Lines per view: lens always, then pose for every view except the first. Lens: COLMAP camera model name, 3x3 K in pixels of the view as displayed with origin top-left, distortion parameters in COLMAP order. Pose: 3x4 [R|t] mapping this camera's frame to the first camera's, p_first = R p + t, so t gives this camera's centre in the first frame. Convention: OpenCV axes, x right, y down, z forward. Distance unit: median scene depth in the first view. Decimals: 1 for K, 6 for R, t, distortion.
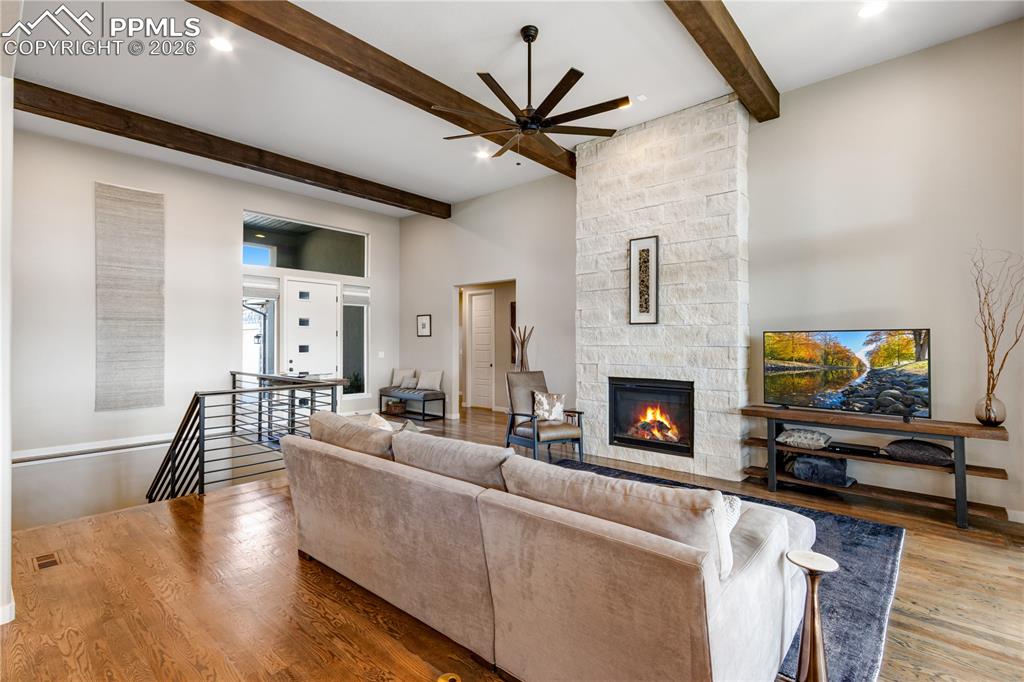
lens RADIAL K [[473.7, 0, 501.9], [0, 473.7, 340.2], [0, 0, 1]] dist [0.002099, 0.000063]
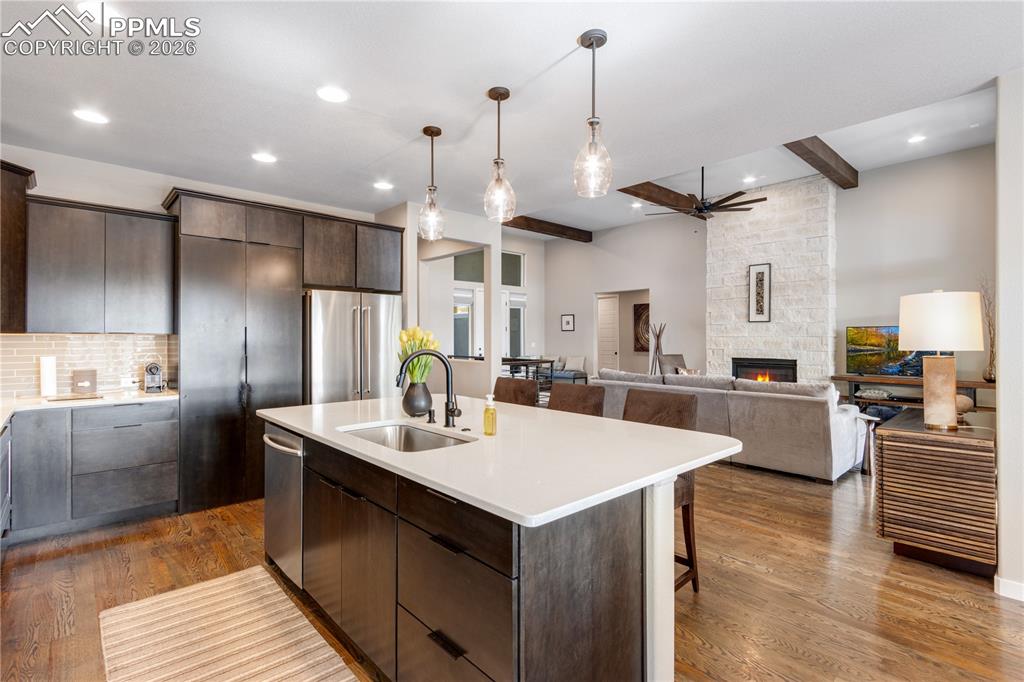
lens RADIAL K [[480.0, 0, 494.0], [0, 480.0, 339.1], [0, 0, 1]] dist [-0.000145, -0.000167]
pose [[0.992382, 0.000702, -0.123199, -0.364638], [0.000244, 0.999971, 0.007661, 0.008393], [0.123201, -0.007632, 0.992352, -0.639797]]
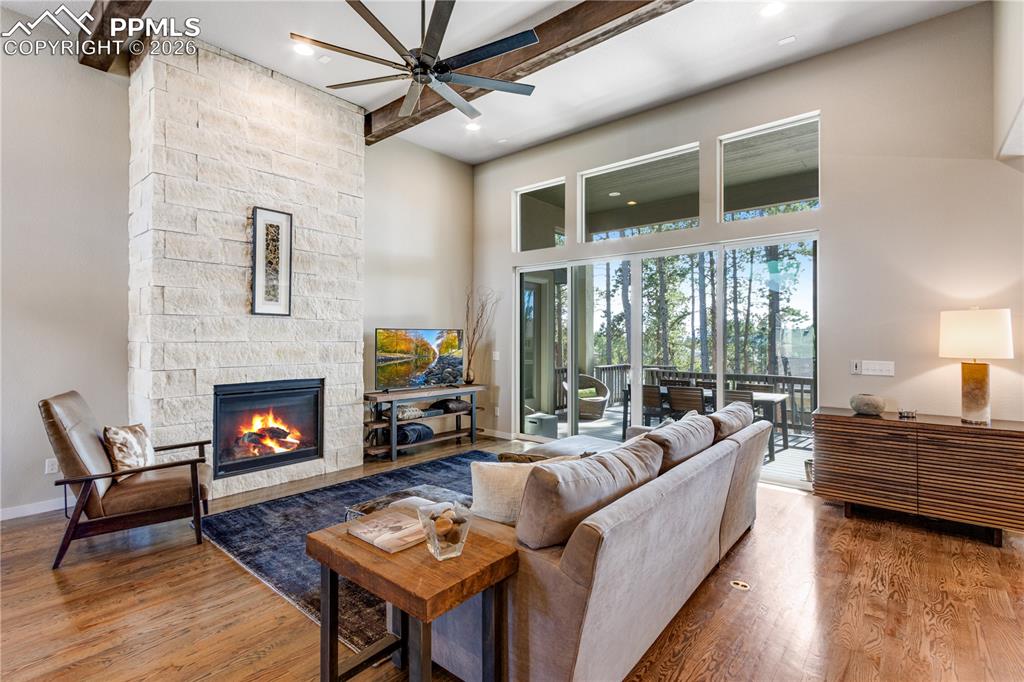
lens RADIAL K [[480.0, 0, 494.0], [0, 480.0, 339.1], [0, 0, 1]] dist [-0.000145, -0.000167]
pose [[-0.016529, -0.001356, 0.999862, -0.569333], [-0.007286, 0.999973, 0.001236, 0.003923], [-0.999837, -0.007264, -0.016538, 0.662971]]
